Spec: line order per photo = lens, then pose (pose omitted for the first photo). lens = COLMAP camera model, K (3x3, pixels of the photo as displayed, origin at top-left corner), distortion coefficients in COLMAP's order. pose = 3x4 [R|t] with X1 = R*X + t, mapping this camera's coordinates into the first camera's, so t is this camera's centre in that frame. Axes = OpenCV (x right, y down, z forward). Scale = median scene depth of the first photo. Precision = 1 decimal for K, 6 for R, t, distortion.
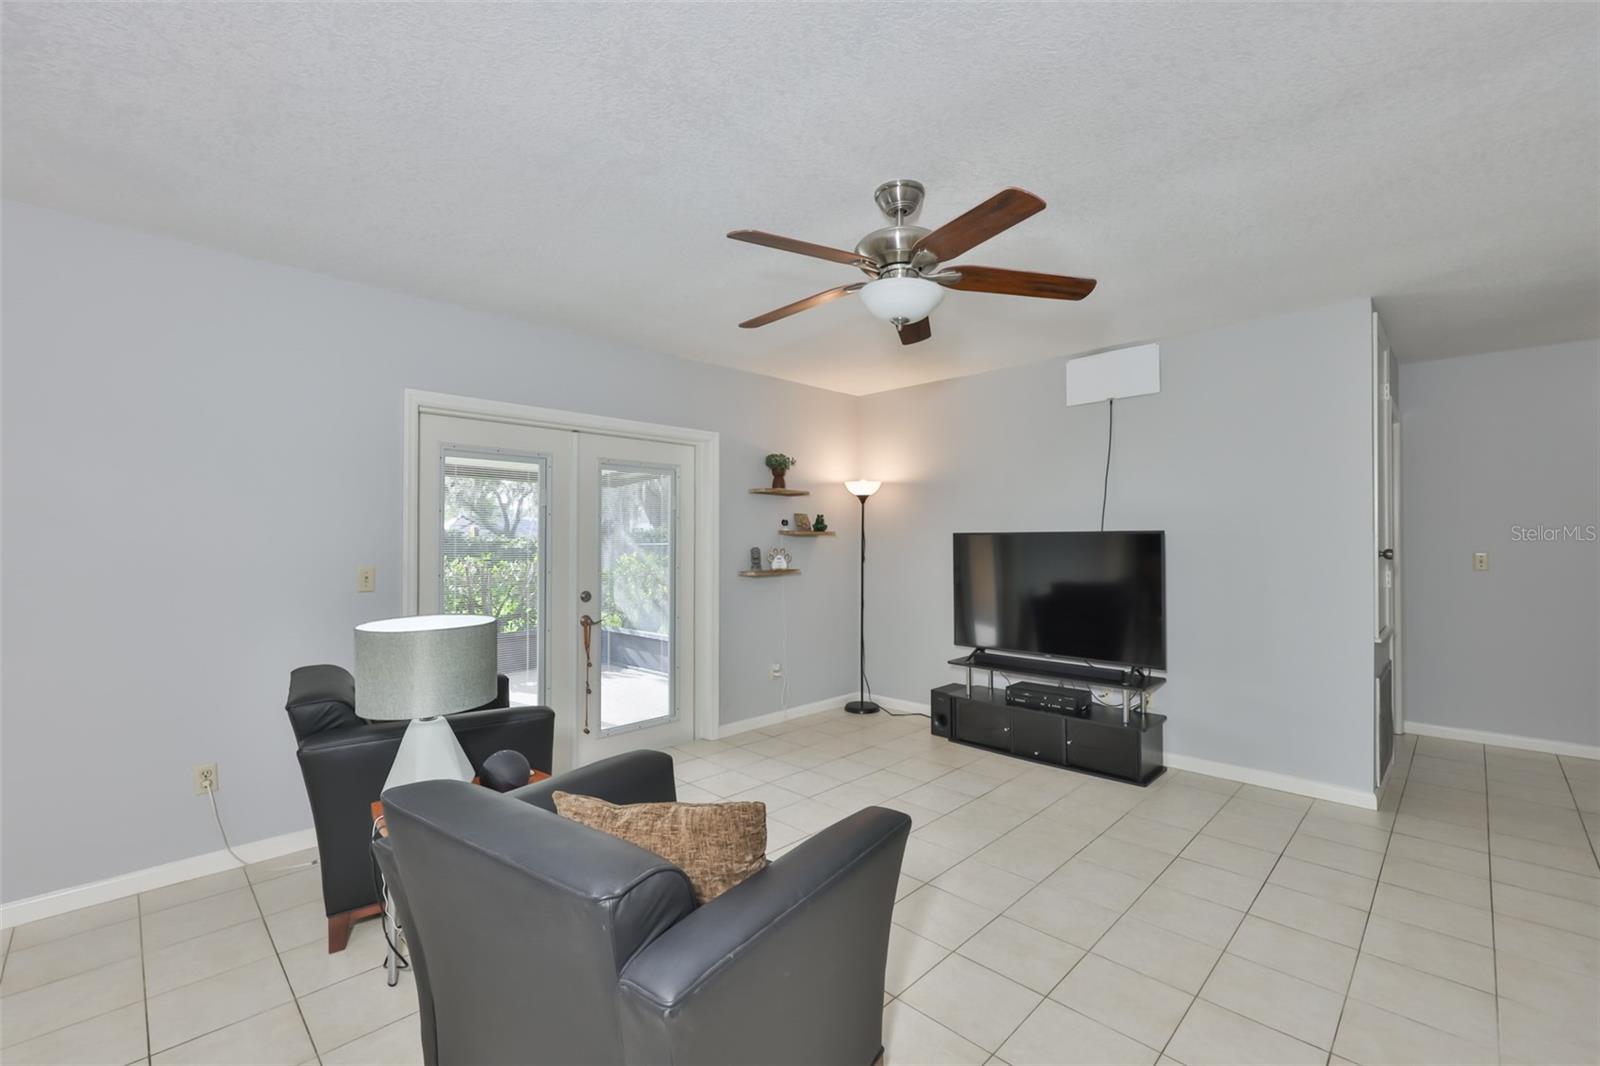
lens RADIAL K [[683.9, 0, 805.3], [0, 683.9, 531.5], [0, 0, 1]] dist [0.001319, 0.000185]
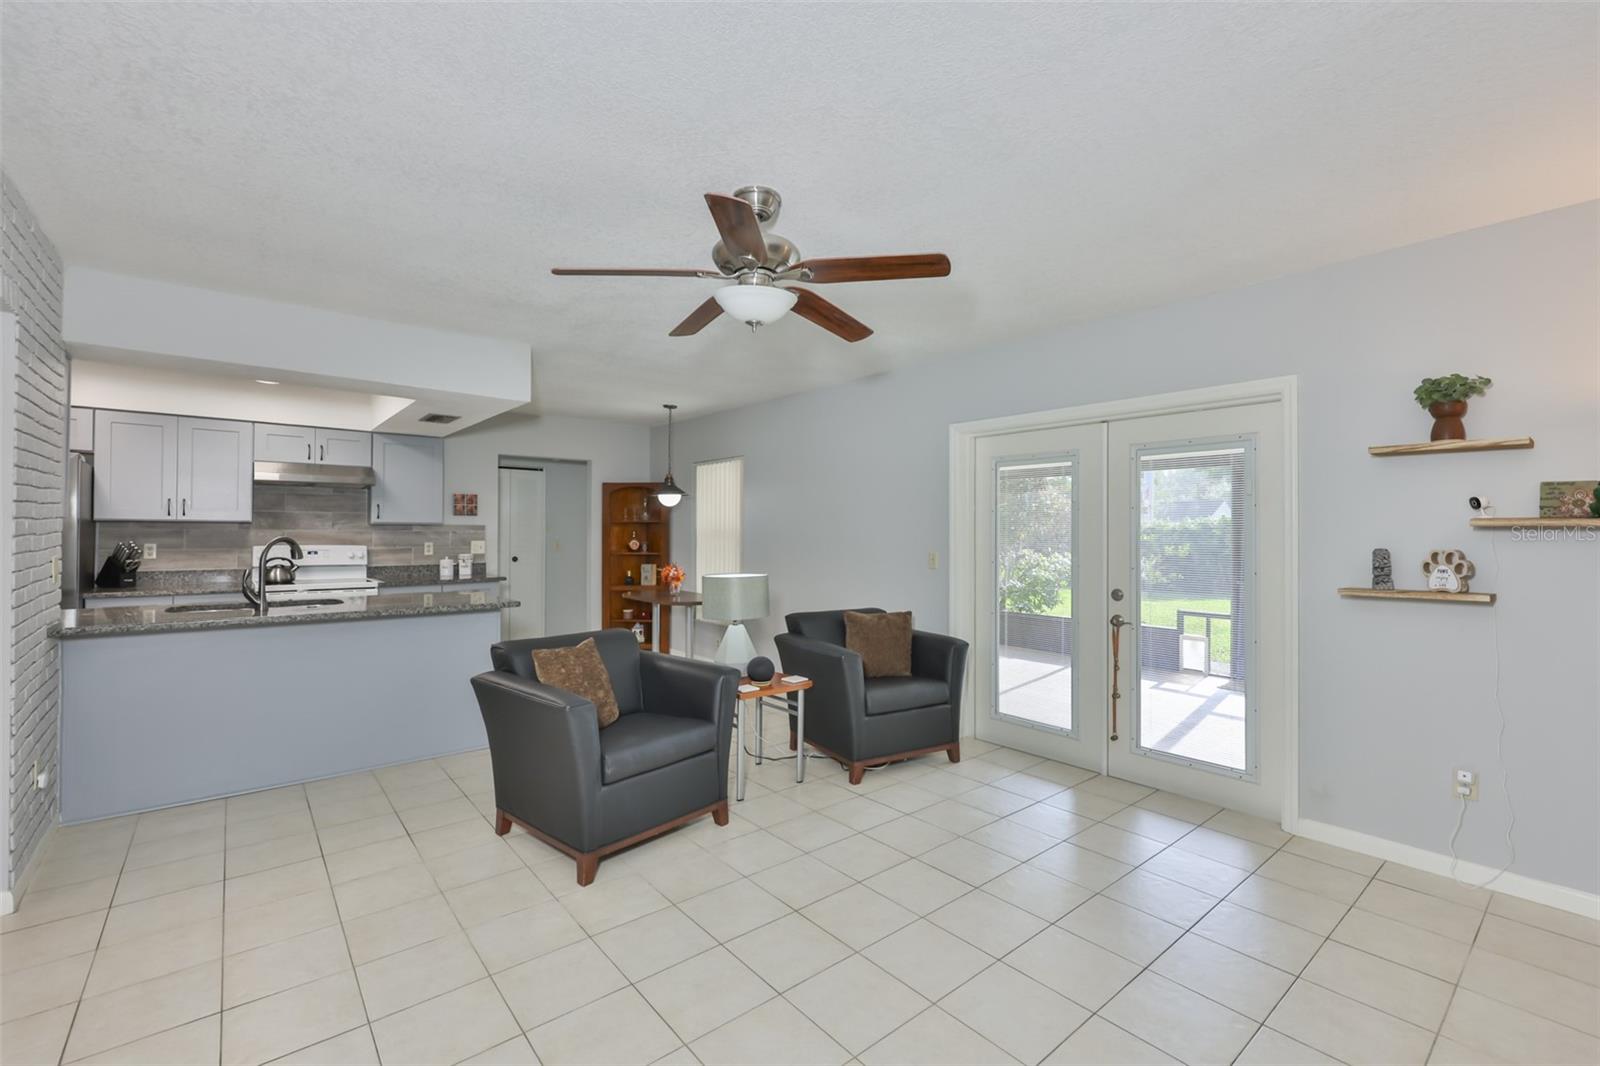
lens RADIAL K [[683.9, 0, 805.3], [0, 683.9, 531.5], [0, 0, 1]] dist [0.001319, 0.000185]
pose [[-0.098405, -0.002226, -0.995144, 0.555760], [0.002929, 0.999993, -0.002526, 0.008462], [0.995142, -0.003163, -0.098397, 0.560239]]
